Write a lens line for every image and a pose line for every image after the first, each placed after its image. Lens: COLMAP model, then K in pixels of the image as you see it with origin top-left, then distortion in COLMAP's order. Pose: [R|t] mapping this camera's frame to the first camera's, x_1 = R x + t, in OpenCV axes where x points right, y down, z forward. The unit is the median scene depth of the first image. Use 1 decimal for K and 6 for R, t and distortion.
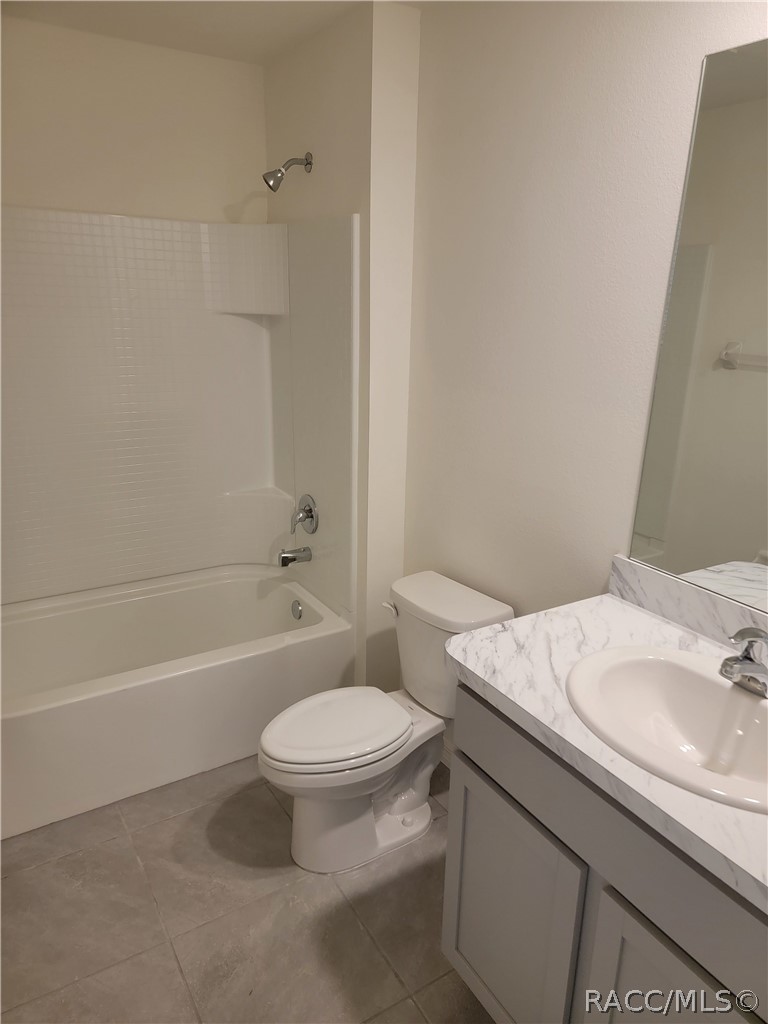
lens RADIAL K [[705.6, 0, 384.0], [0, 705.6, 512.0], [0, 0, 1]] dist [0.051356, -0.001882]
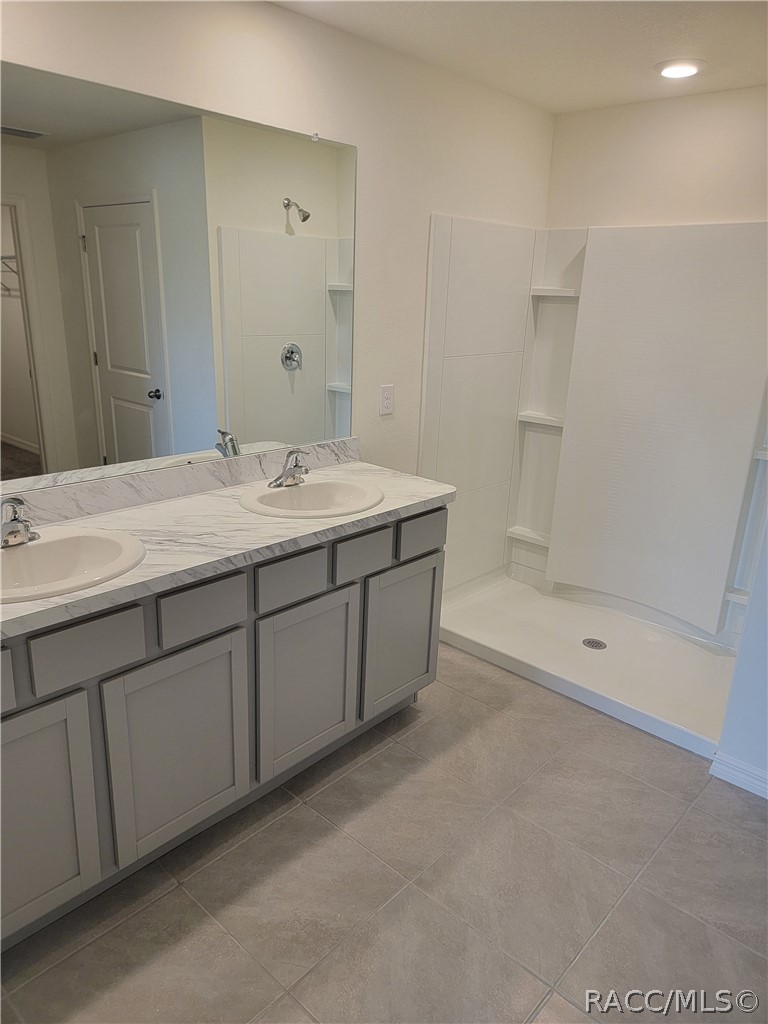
lens RADIAL K [[705.6, 0, 384.0], [0, 705.6, 512.0], [0, 0, 1]] dist [0.051356, -0.001882]
pose [[-0.269570, -0.313922, 0.910376, -1.069358], [0.251767, 0.889517, 0.381279, -0.275635], [-0.929487, 0.331984, -0.160752, 0.933771]]
